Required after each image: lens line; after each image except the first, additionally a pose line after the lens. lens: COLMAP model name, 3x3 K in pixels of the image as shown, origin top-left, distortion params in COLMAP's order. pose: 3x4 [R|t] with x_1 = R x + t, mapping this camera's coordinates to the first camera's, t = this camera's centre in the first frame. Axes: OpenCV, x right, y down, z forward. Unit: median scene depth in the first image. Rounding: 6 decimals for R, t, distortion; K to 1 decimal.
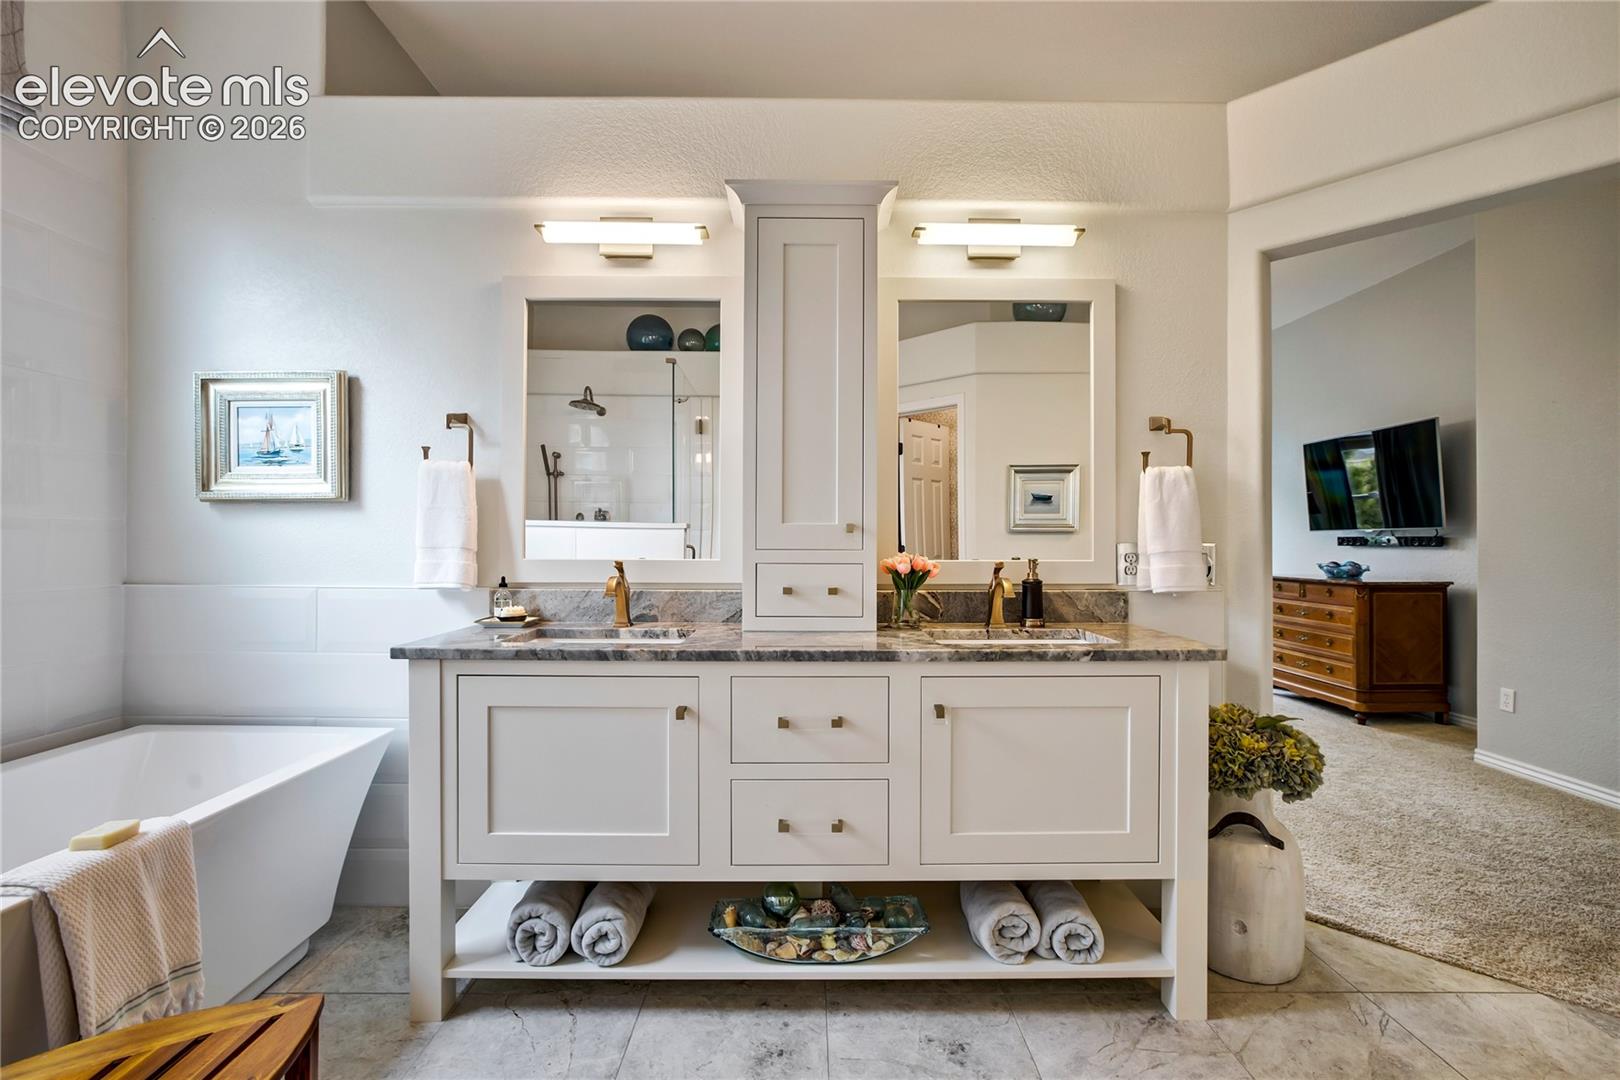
lens RADIAL K [[733.9, 0, 809.9], [0, 733.9, 542.3], [0, 0, 1]] dist [-0.016605, 0.004009]
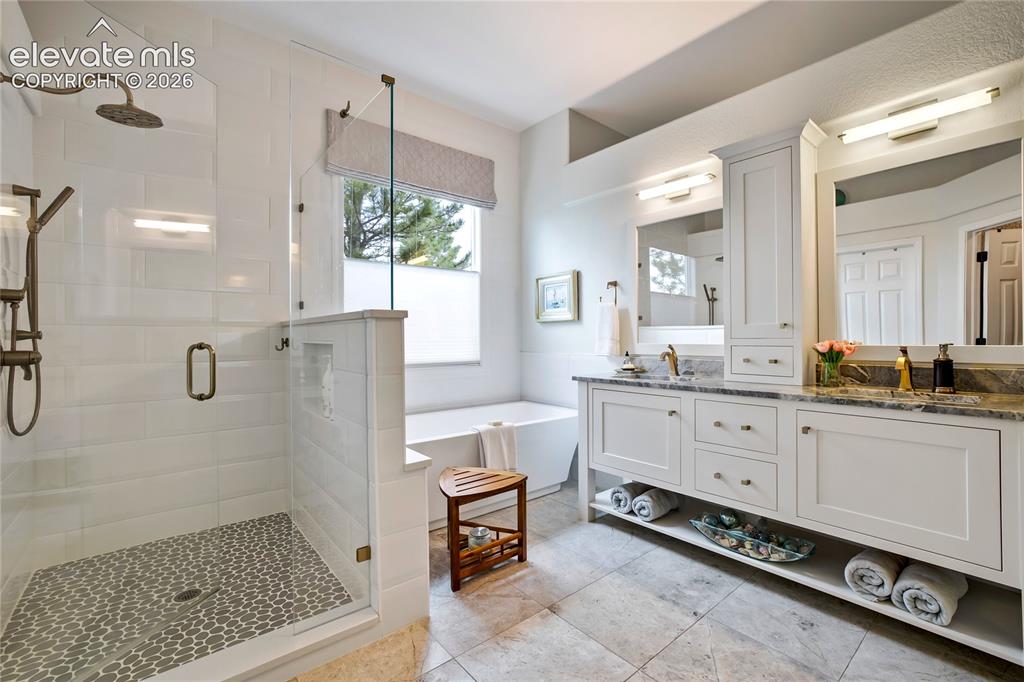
lens RADIAL K [[438.6, 0, 506.5], [0, 438.6, 343.8], [0, 0, 1]] dist [-0.023717, 0.007943]
pose [[0.627128, 0.003021, -0.778911, 0.469175], [0.004129, 0.999966, 0.007203, 0.014136], [0.778906, -0.007734, 0.627094, -0.172792]]
